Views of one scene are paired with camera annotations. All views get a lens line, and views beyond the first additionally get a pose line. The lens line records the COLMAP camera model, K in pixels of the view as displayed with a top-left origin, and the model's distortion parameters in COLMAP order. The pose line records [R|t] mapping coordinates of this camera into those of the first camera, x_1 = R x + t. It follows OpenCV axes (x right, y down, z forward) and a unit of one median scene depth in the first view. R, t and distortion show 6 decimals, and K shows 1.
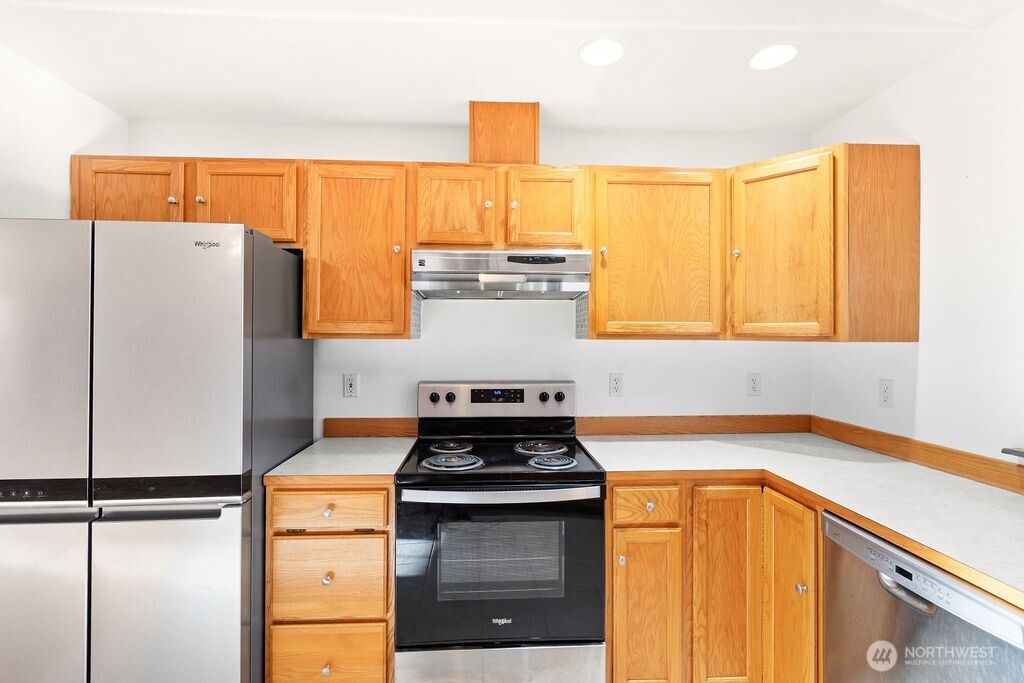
lens RADIAL K [[466.1, 0, 511.3], [0, 466.1, 332.2], [0, 0, 1]] dist [-0.003782, -0.000114]
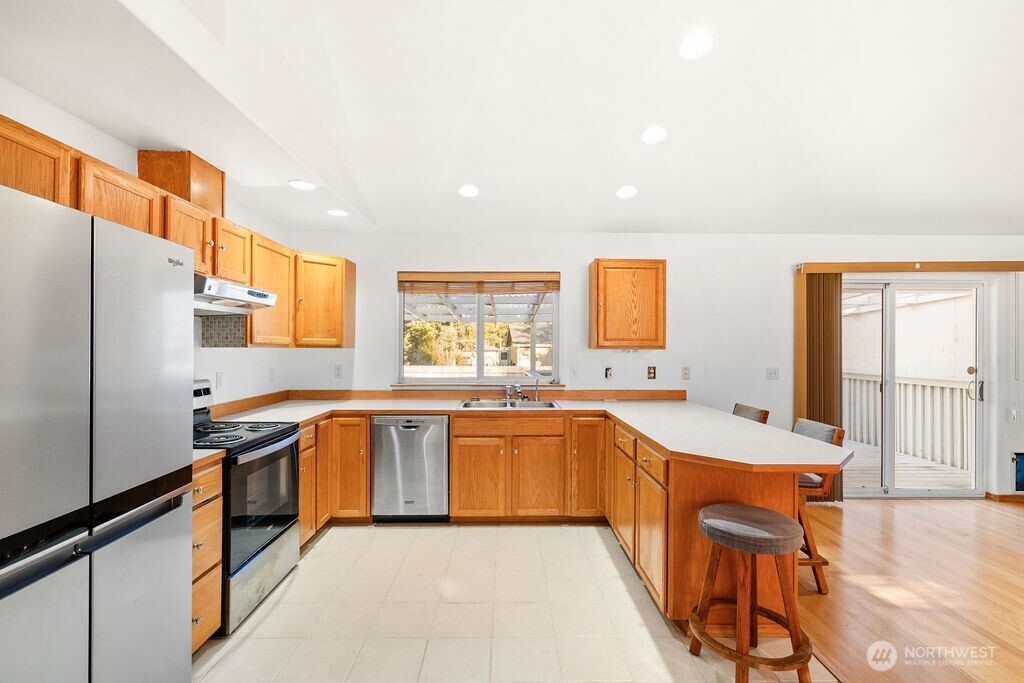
lens RADIAL K [[463.2, 0, 506.1], [0, 463.2, 345.0], [0, 0, 1]] dist [-0.001726, -0.000095]
pose [[0.042820, 0.001705, 0.999081, -1.306203], [-0.011719, 0.999931, -0.001204, -0.000143], [-0.999014, -0.011657, 0.042837, 0.125231]]
